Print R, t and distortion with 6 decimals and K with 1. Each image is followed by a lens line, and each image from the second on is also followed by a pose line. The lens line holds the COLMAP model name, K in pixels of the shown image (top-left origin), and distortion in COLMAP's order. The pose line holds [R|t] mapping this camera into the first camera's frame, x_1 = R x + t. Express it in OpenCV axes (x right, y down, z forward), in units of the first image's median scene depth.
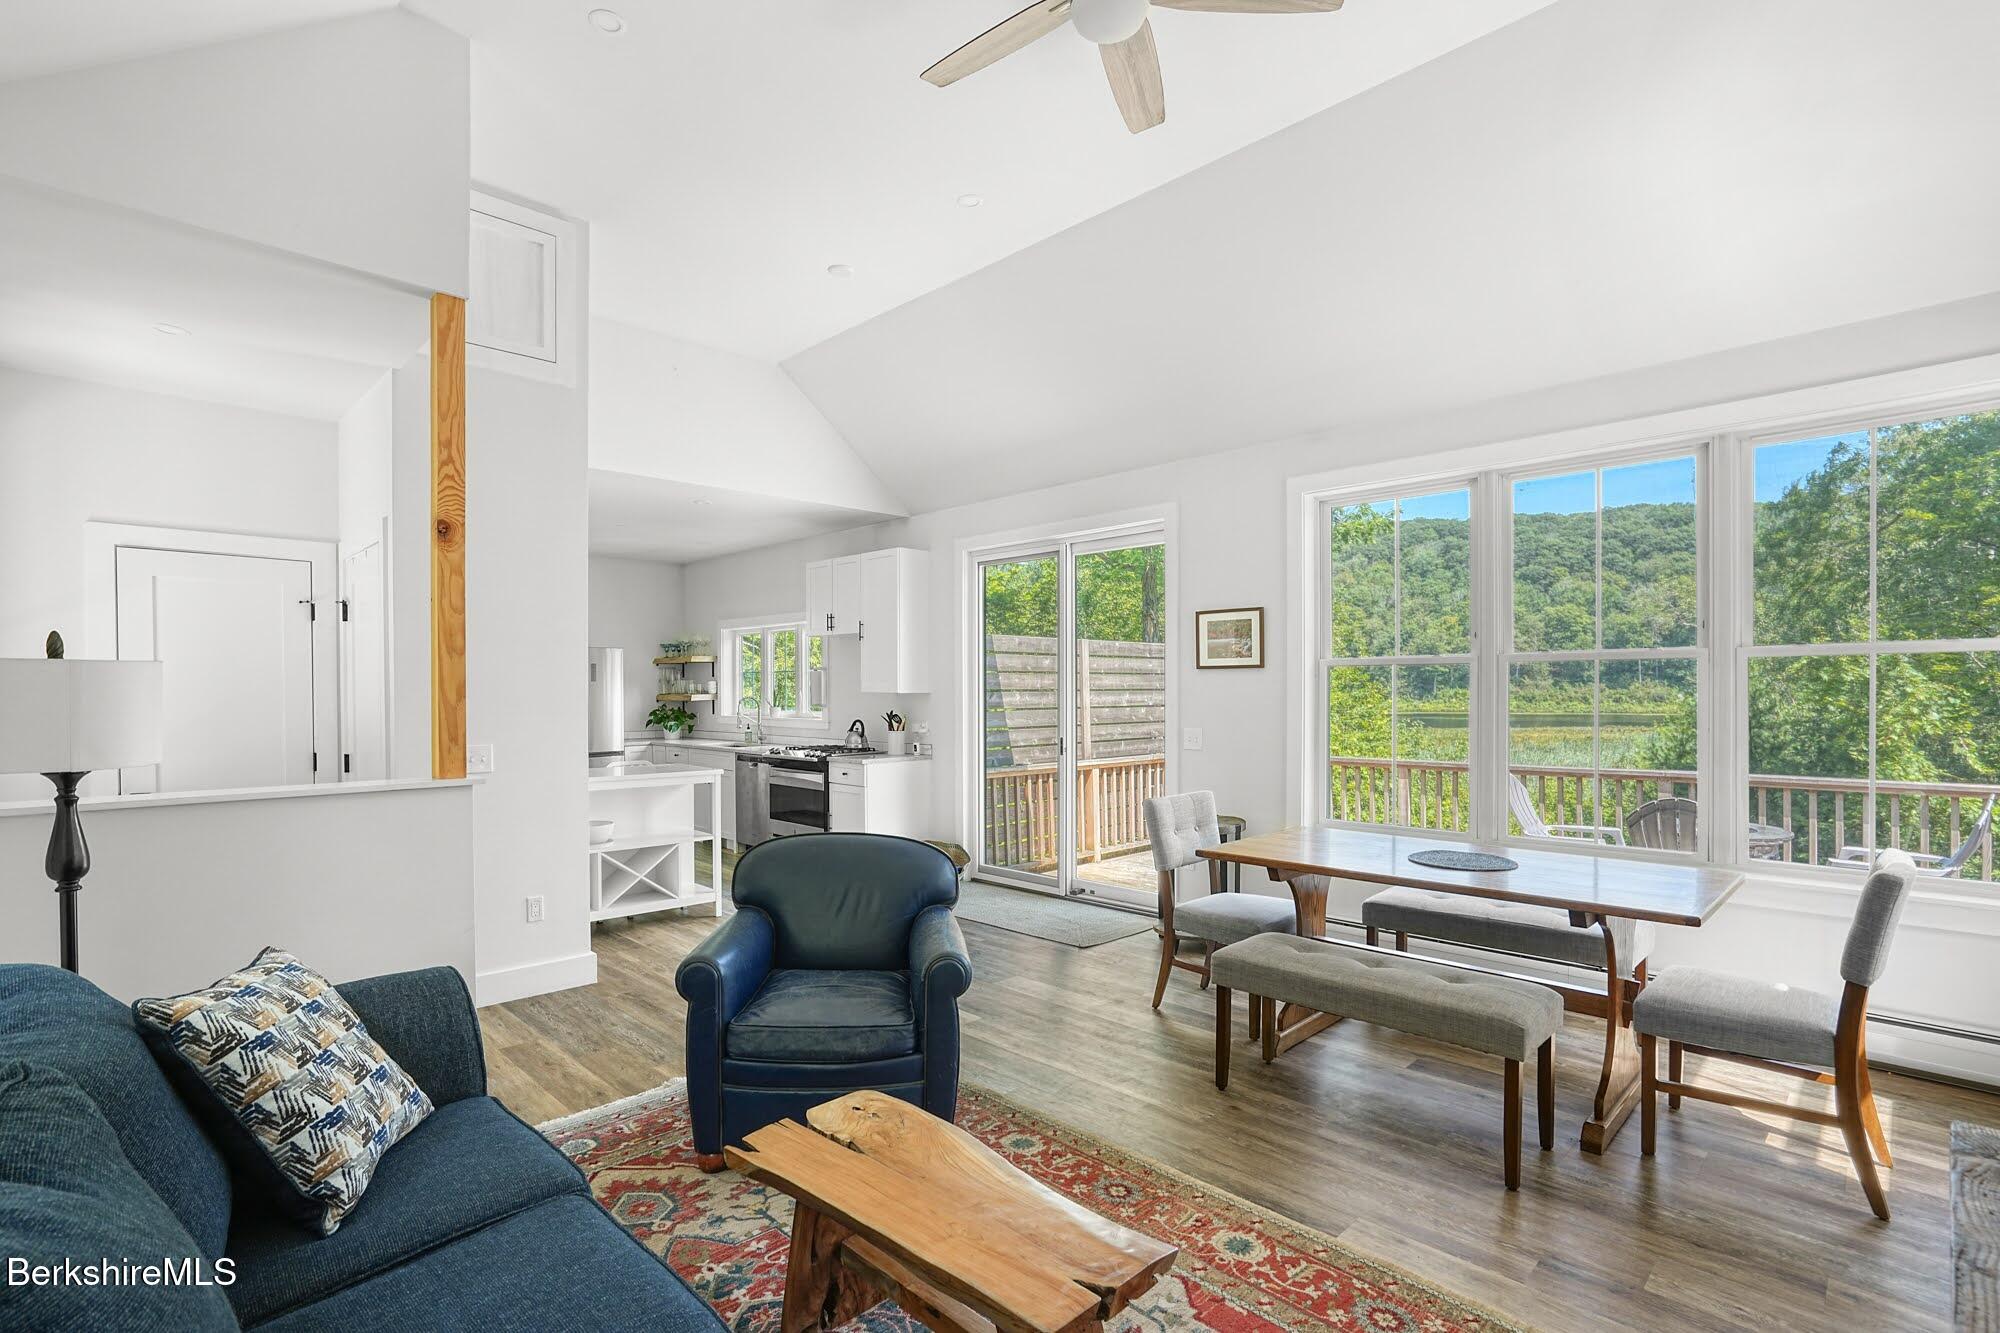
lens RADIAL K [[925.9, 0, 1006.6], [0, 925.9, 697.2], [0, 0, 1]] dist [-0.016798, 0.006182]
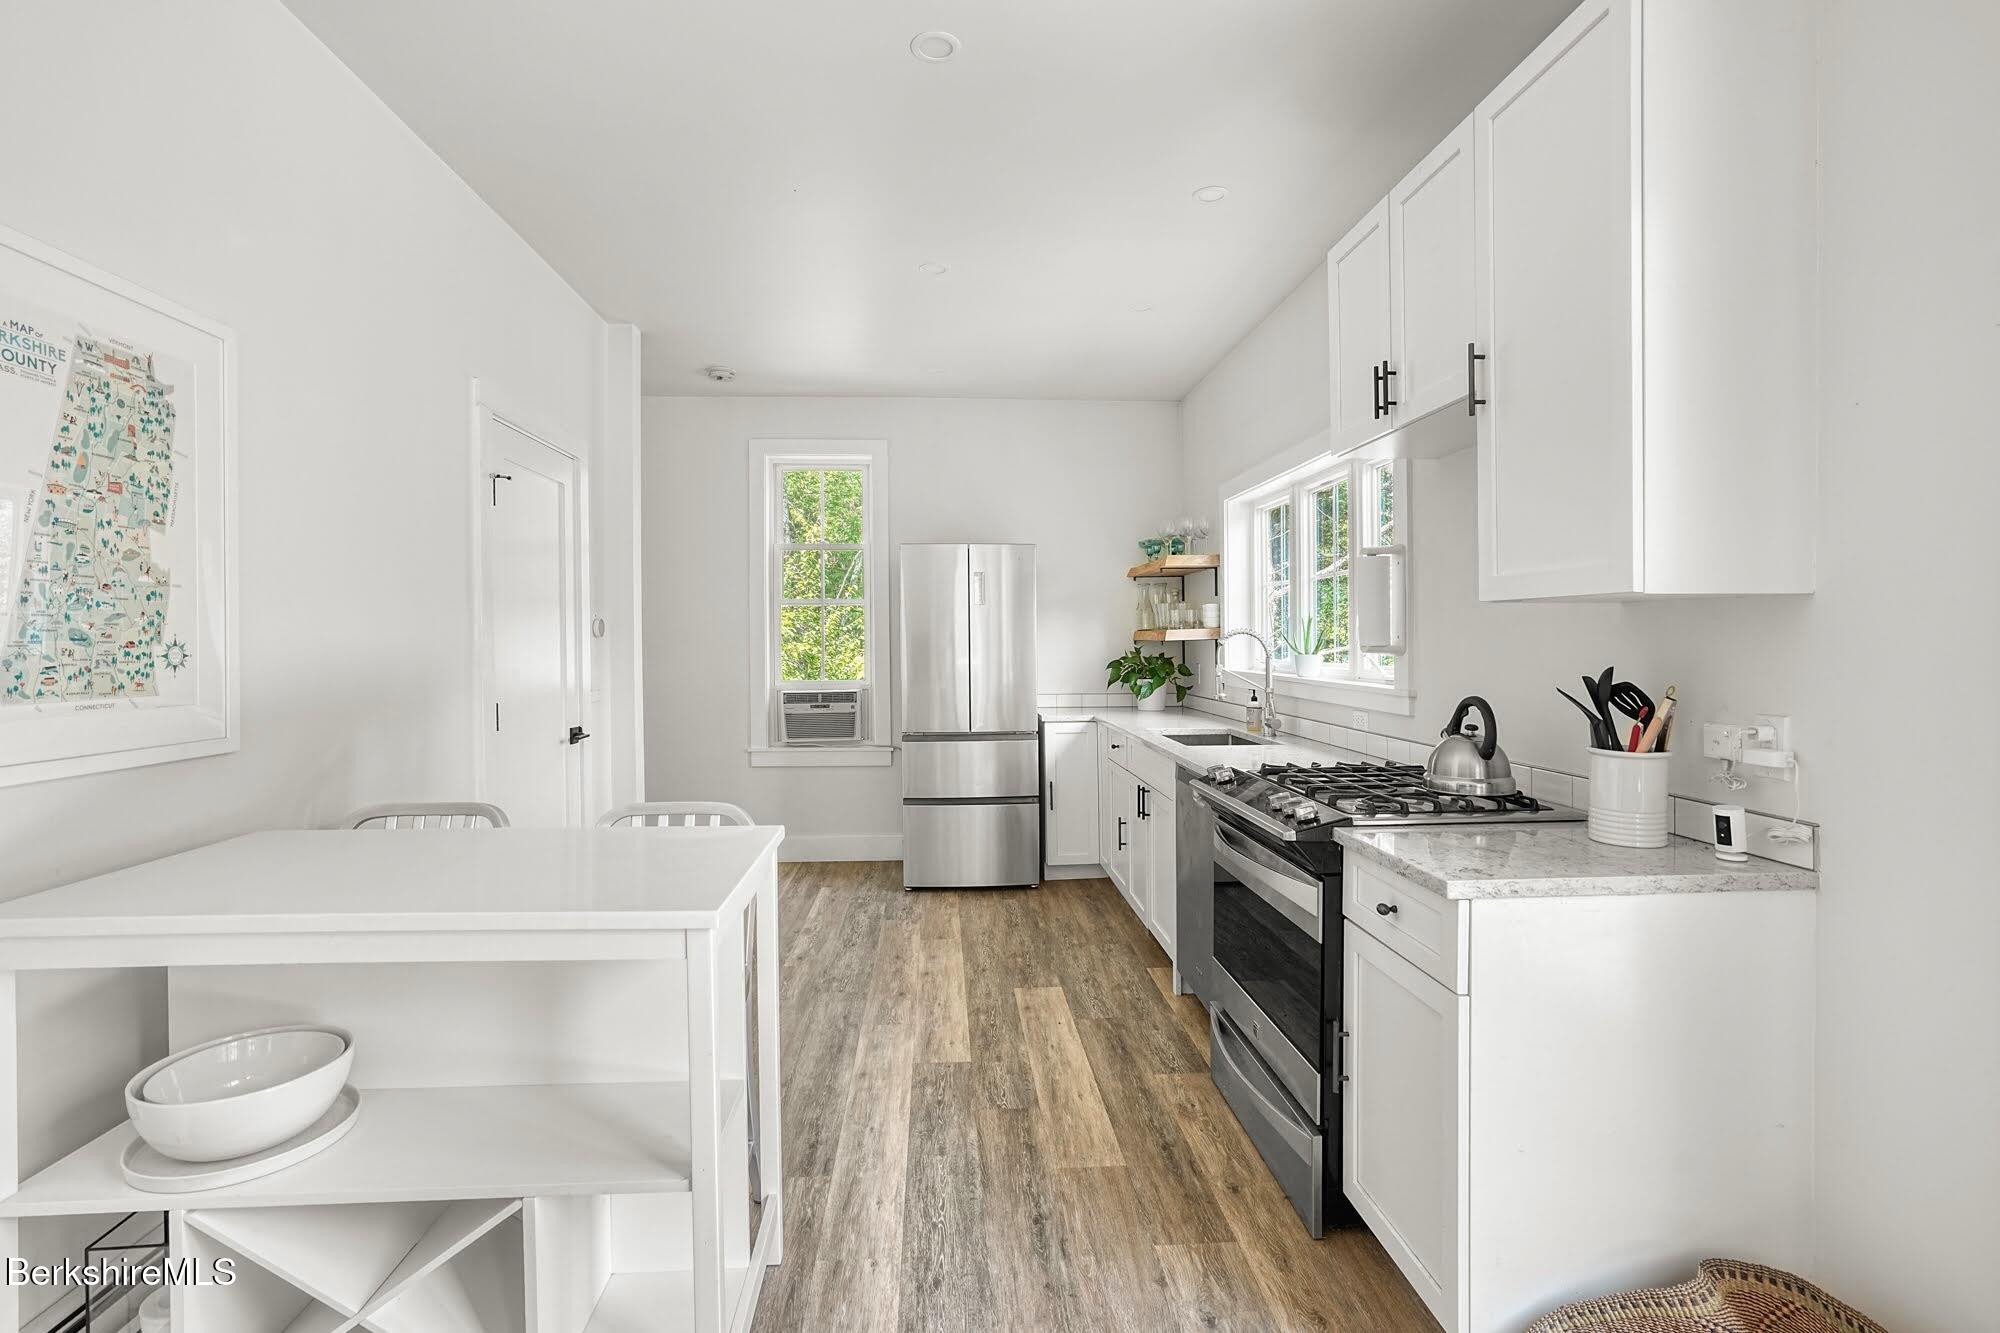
lens RADIAL K [[925.9, 0, 985.7], [0, 925.9, 657.1], [0, 0, 1]] dist [-0.016798, 0.006182]
pose [[0.740411, 0.008975, -0.672094, -0.081211], [0.000971, 0.999896, 0.014421, 0.007350], [0.672153, -0.011330, 0.740325, 0.700713]]
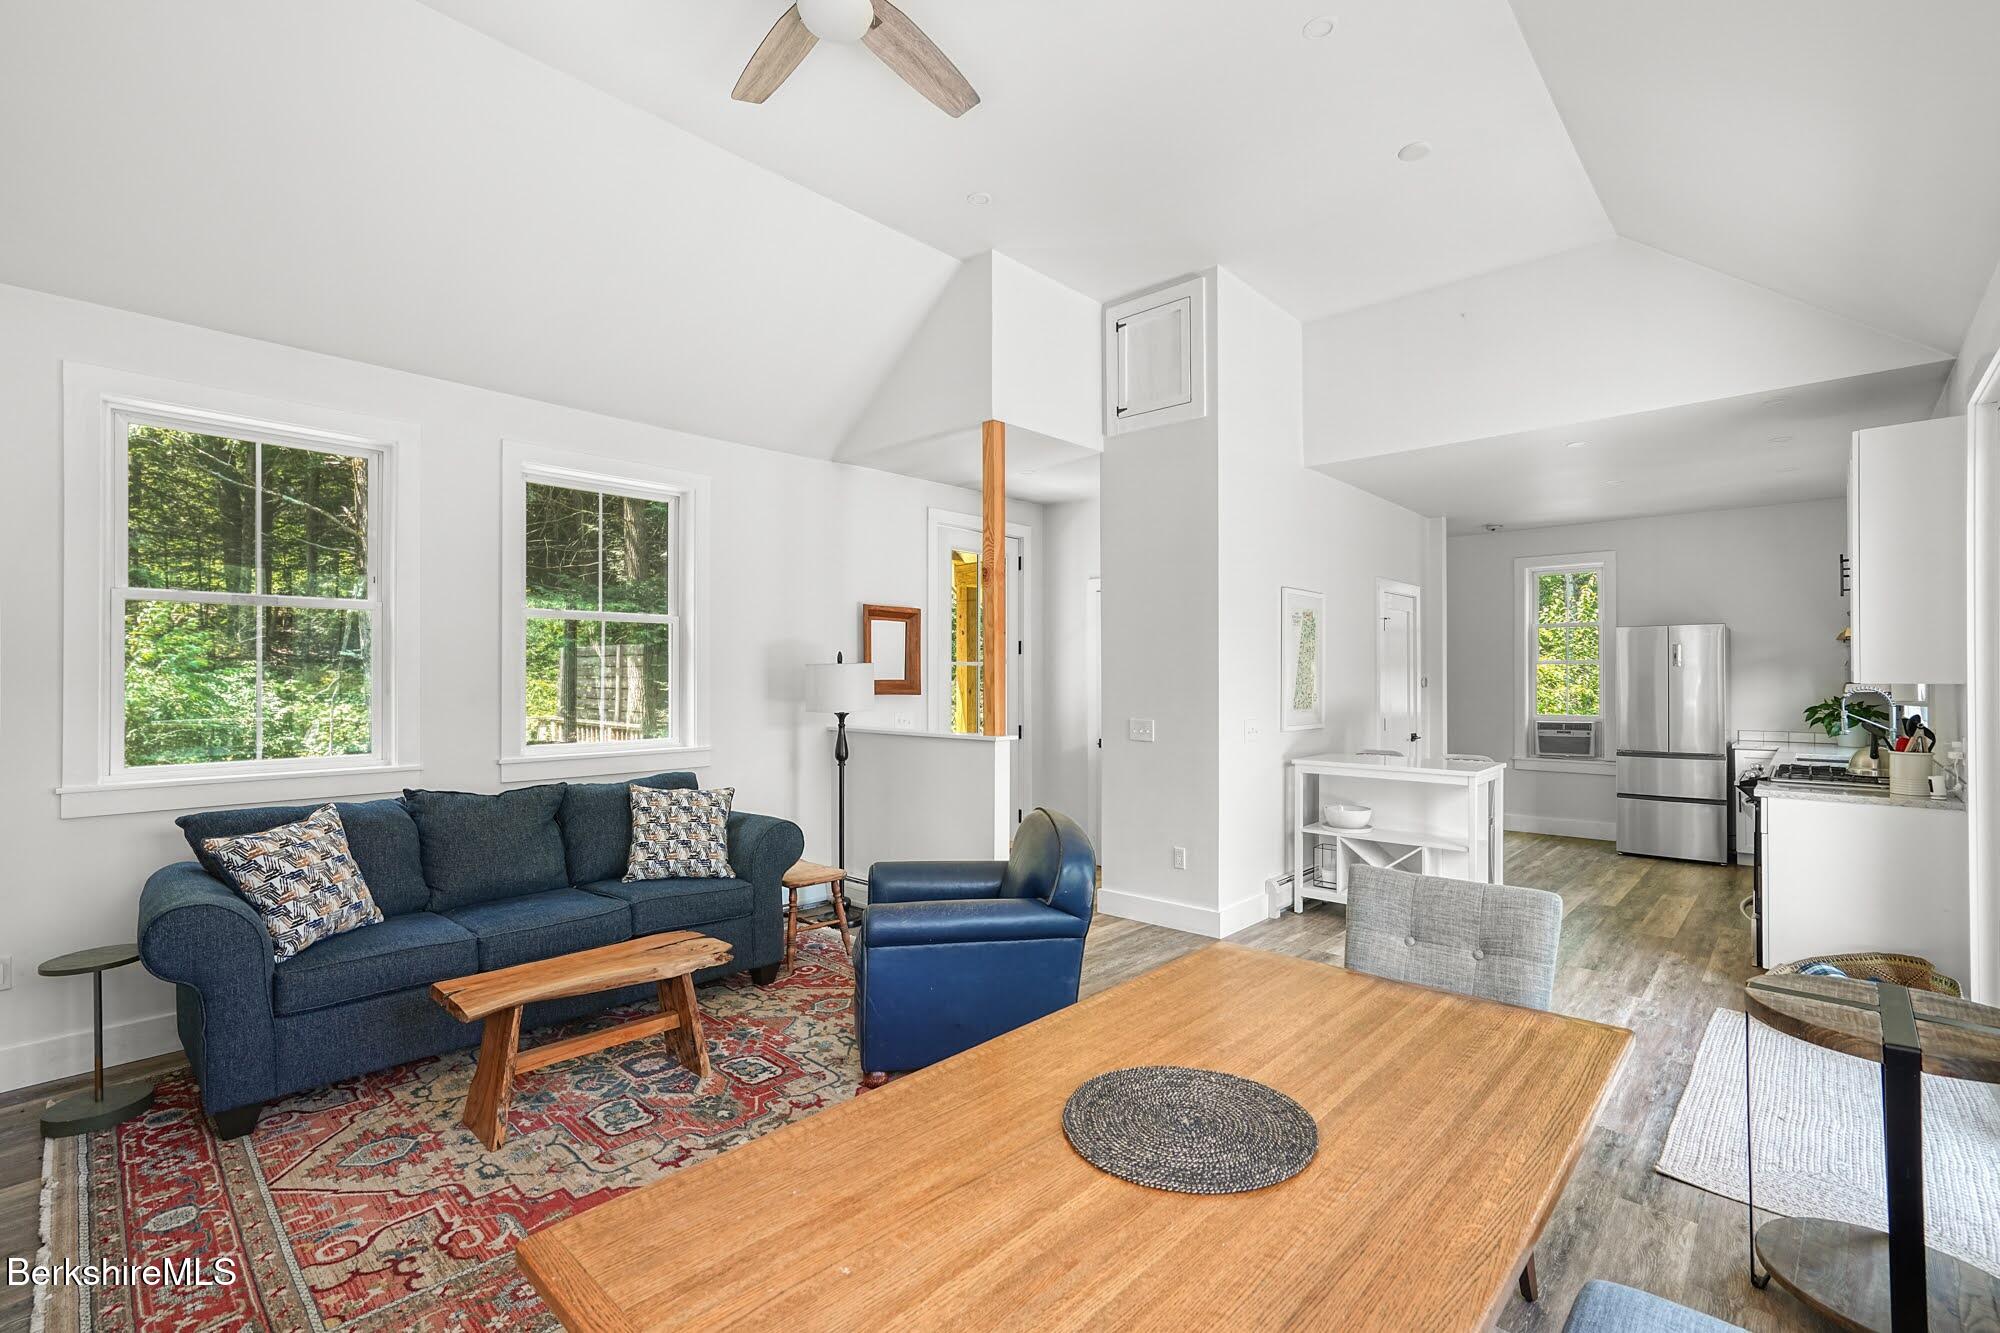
lens RADIAL K [[925.9, 0, 982.4], [0, 925.9, 668.1], [0, 0, 1]] dist [-0.016798, 0.006182]
pose [[0.020878, -0.009316, -0.999739, 0.424368], [-0.008910, 0.999915, -0.009504, -0.003515], [0.999742, 0.009106, 0.020793, 0.431224]]
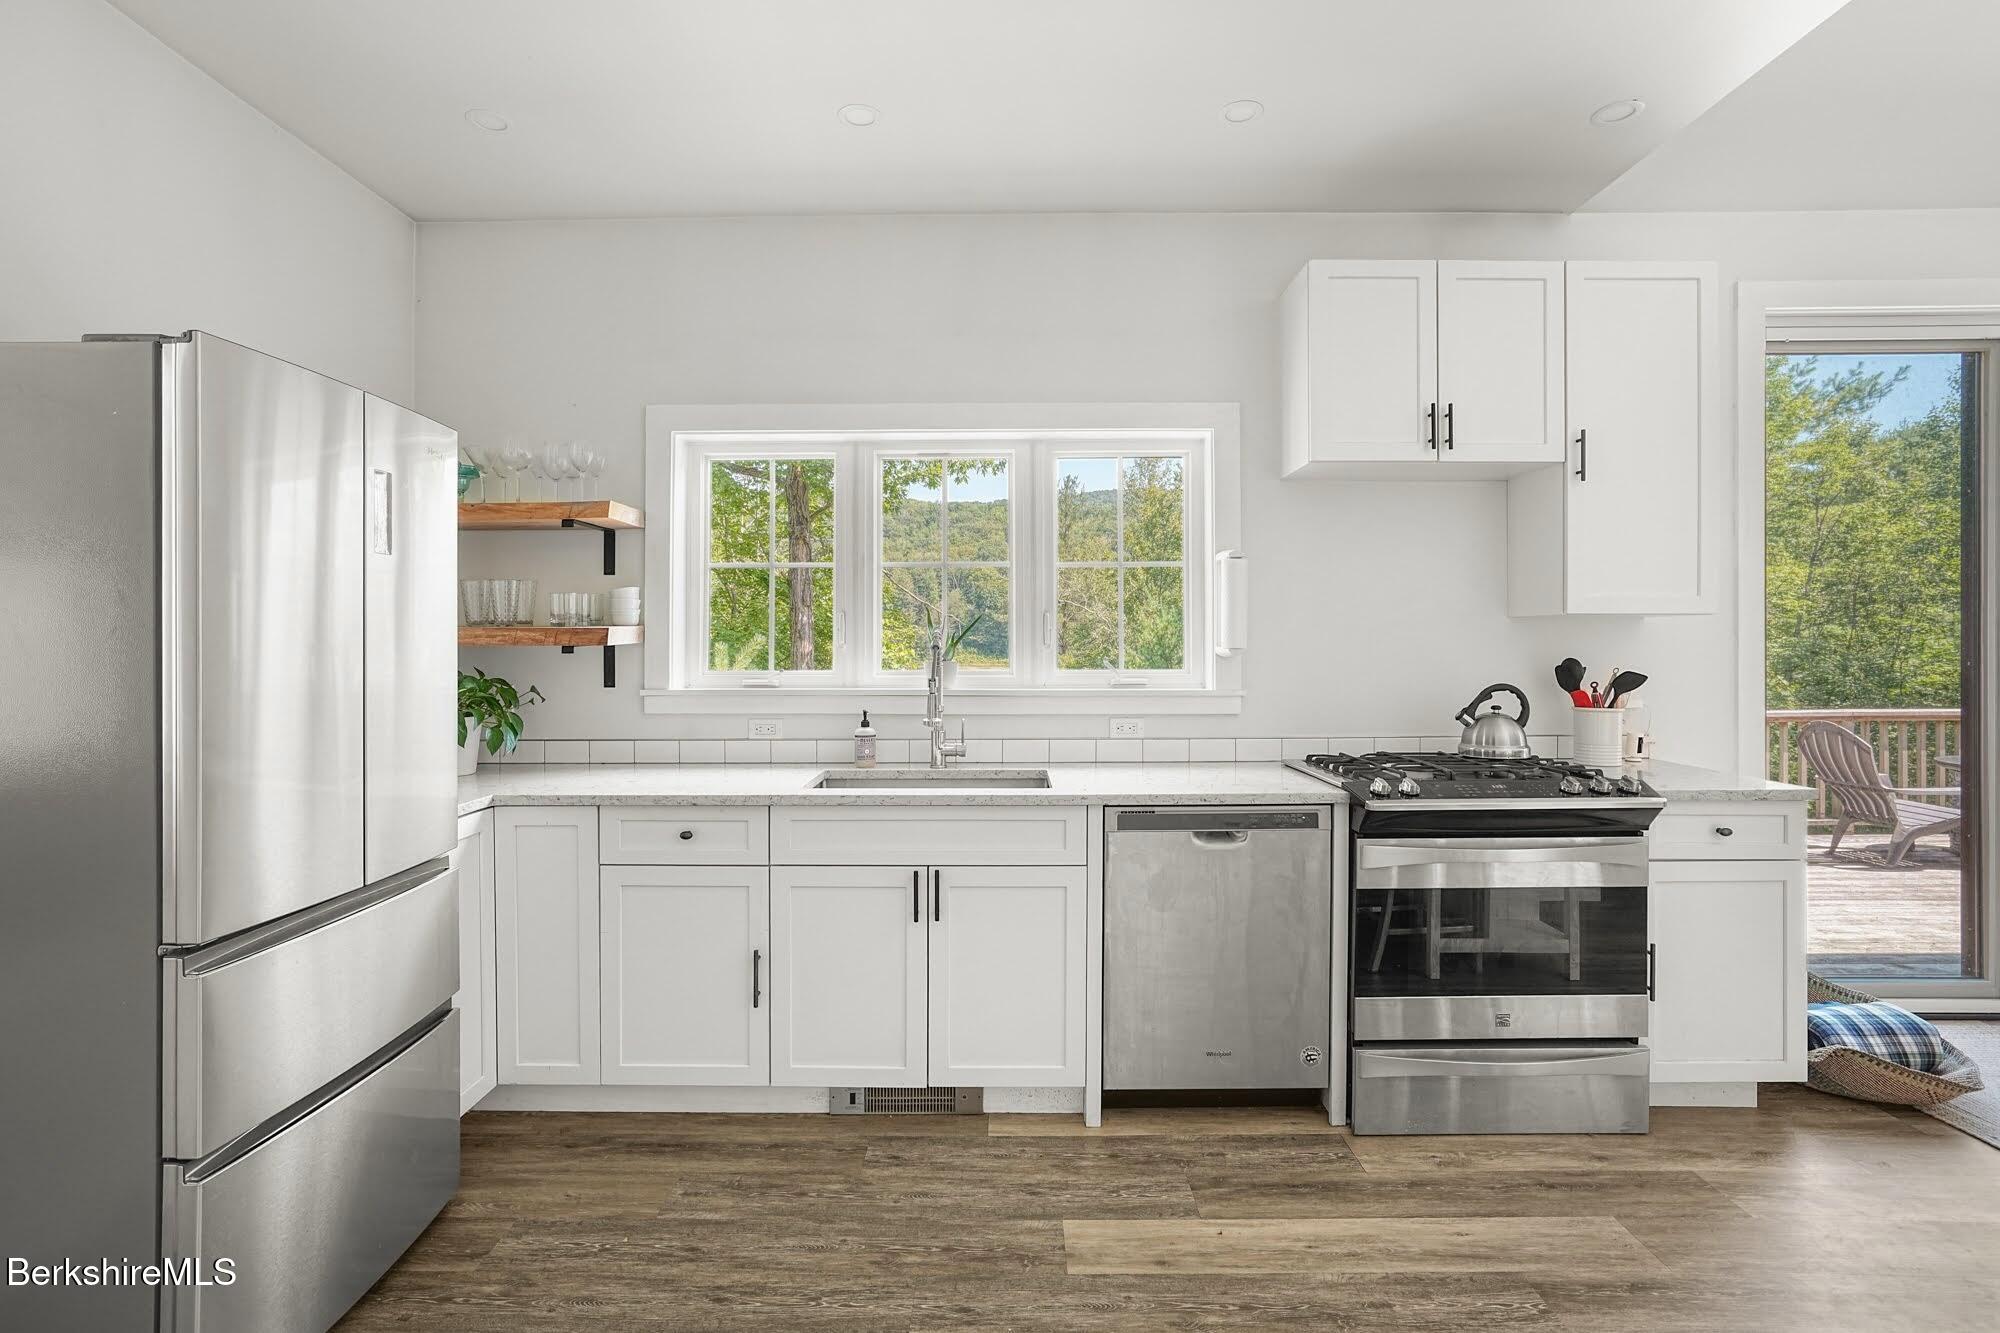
lens RADIAL K [[925.9, 0, 992.3], [0, 925.9, 646.3], [0, 0, 1]] dist [-0.016798, 0.006182]
pose [[0.722992, 0.002206, 0.690852, -0.604305], [0.006302, 0.999932, -0.009788, 0.010960], [-0.690827, 0.011430, 0.722929, 0.894641]]
